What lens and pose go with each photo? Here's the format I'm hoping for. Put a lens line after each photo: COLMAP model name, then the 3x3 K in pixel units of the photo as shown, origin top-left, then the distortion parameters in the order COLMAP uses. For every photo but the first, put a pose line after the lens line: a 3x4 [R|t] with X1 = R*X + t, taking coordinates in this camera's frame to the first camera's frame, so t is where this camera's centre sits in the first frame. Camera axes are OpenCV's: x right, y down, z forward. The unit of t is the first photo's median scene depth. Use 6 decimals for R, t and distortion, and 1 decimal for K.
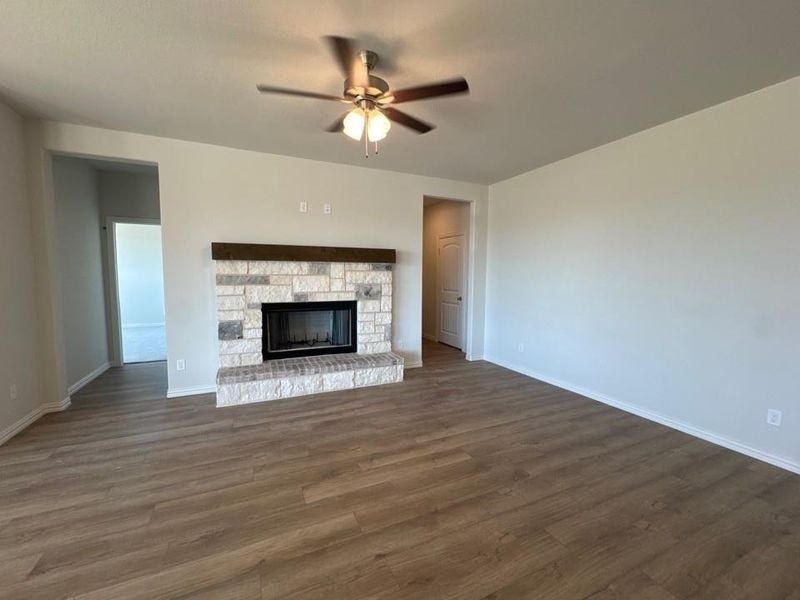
lens RADIAL K [[334.1, 0, 400.0], [0, 334.1, 300.0], [0, 0, 1]] dist [-0.002360, -0.000227]
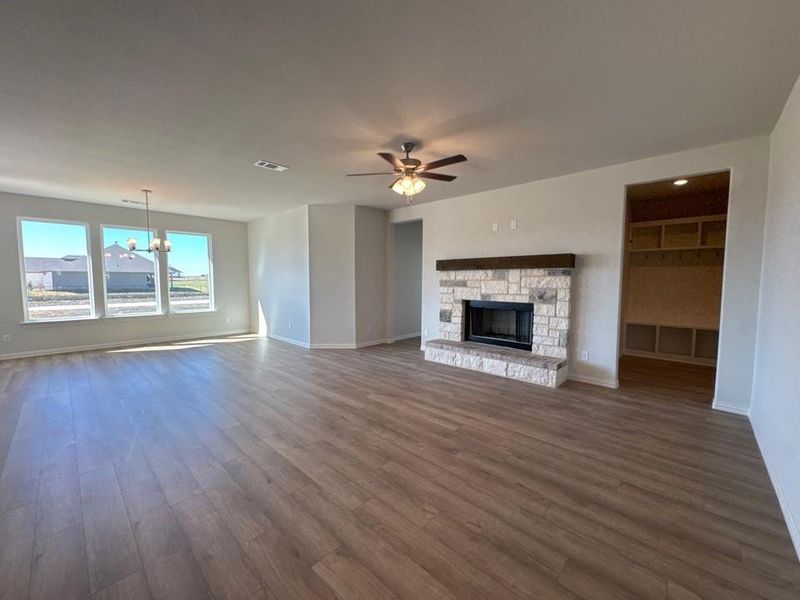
lens RADIAL K [[322.0, 0, 400.0], [0, 322.0, 300.0], [0, 0, 1]] dist [-0.000764, 0.000016]
pose [[0.371297, 0.051386, -0.927091, 0.761726], [-0.073715, 0.996947, 0.025735, -0.005203], [0.925583, 0.058786, 0.373951, 0.230167]]
